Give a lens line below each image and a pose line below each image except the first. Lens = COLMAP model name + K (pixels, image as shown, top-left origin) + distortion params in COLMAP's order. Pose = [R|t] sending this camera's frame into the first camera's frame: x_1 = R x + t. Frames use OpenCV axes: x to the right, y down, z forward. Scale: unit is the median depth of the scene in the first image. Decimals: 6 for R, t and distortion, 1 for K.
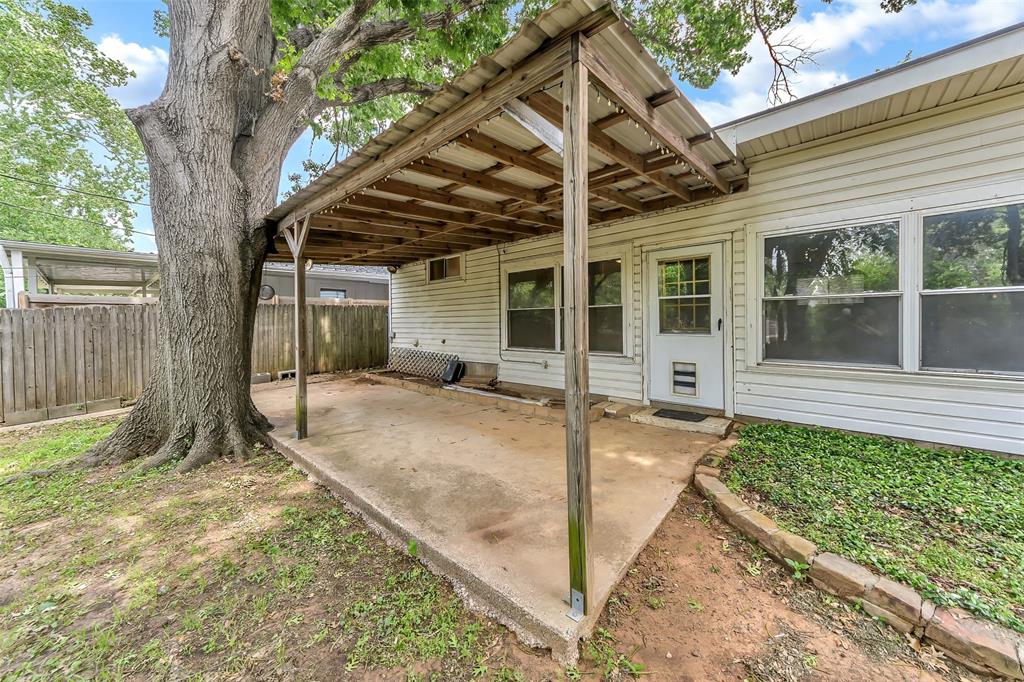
lens RADIAL K [[359.5, 0, 517.3], [0, 359.5, 321.9], [0, 0, 1]] dist [-0.000298, -0.000045]
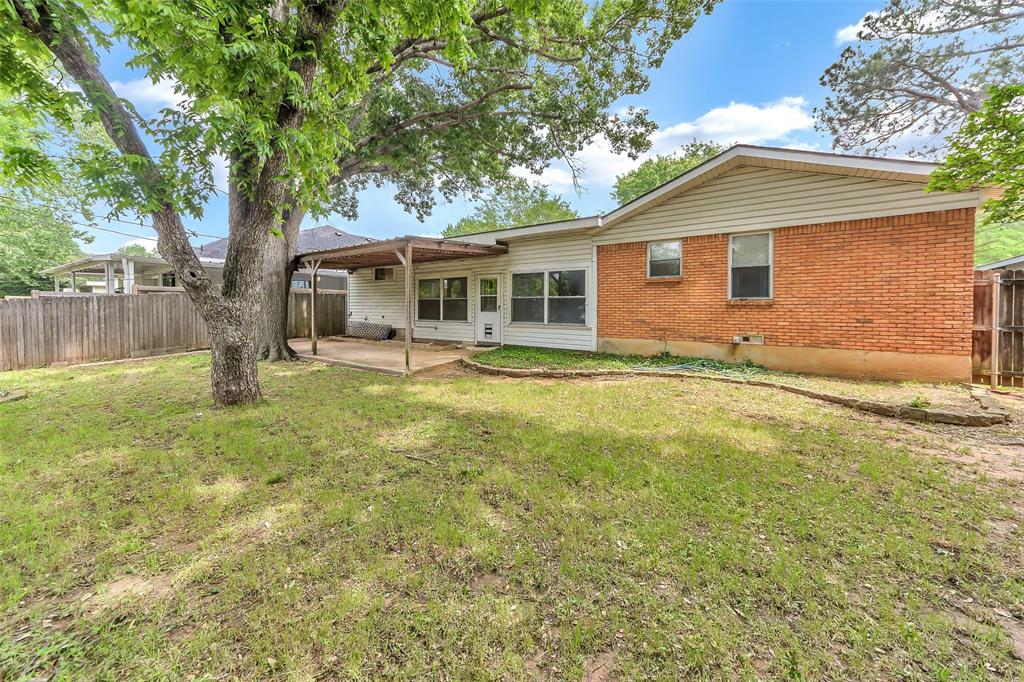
lens RADIAL K [[356.3, 0, 518.3], [0, 356.3, 311.4], [0, 0, 1]] dist [-0.000426, -0.000047]
pose [[0.990097, 0.013126, 0.139769, 0.252744], [-0.014492, 0.999857, 0.008757, 0.006402], [-0.139634, -0.010696, 0.990145, -0.992978]]
